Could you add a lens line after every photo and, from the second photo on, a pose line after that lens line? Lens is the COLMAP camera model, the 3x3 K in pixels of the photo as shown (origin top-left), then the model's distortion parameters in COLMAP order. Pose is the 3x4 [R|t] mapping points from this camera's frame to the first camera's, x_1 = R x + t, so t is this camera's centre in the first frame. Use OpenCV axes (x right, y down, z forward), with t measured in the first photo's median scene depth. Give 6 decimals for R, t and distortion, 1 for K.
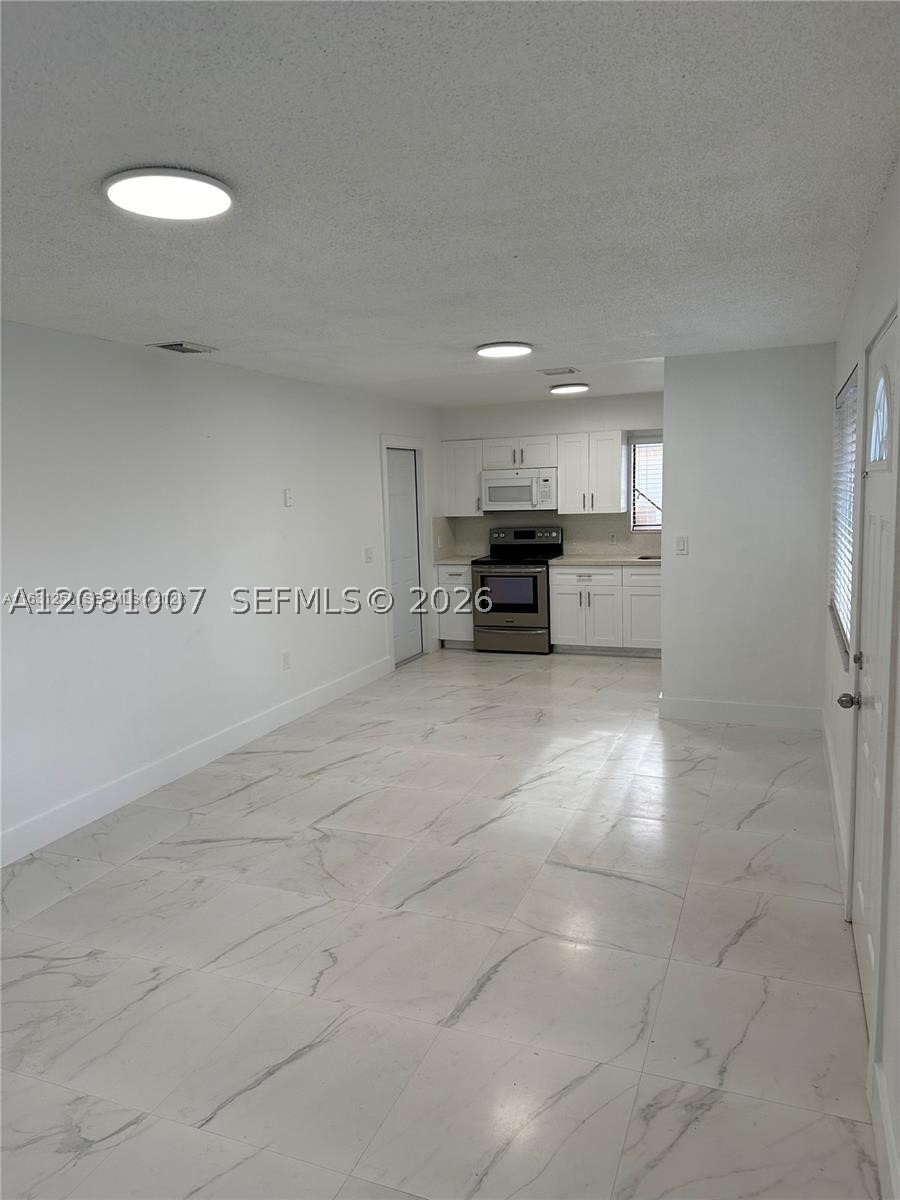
lens RADIAL K [[836.7, 0, 450.0], [0, 836.7, 600.0], [0, 0, 1]] dist [-0.001753, -0.001349]
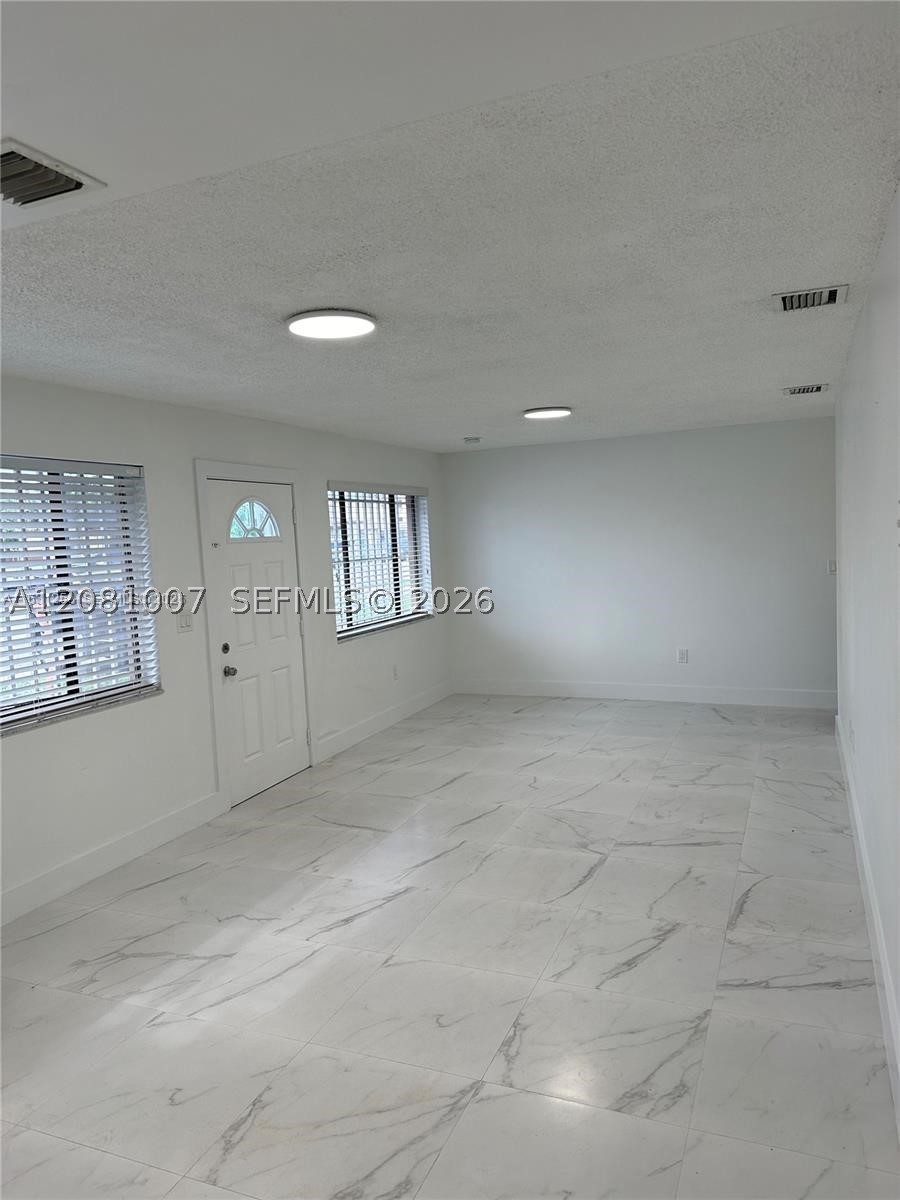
lens RADIAL K [[836.7, 0, 450.0], [0, 836.7, 600.0], [0, 0, 1]] dist [-0.001753, -0.001349]
pose [[-0.996606, 0.078875, 0.023581, -0.027802], [0.082067, 0.974499, 0.208847, -0.261301], [-0.006507, 0.210074, -0.977664, 1.960290]]
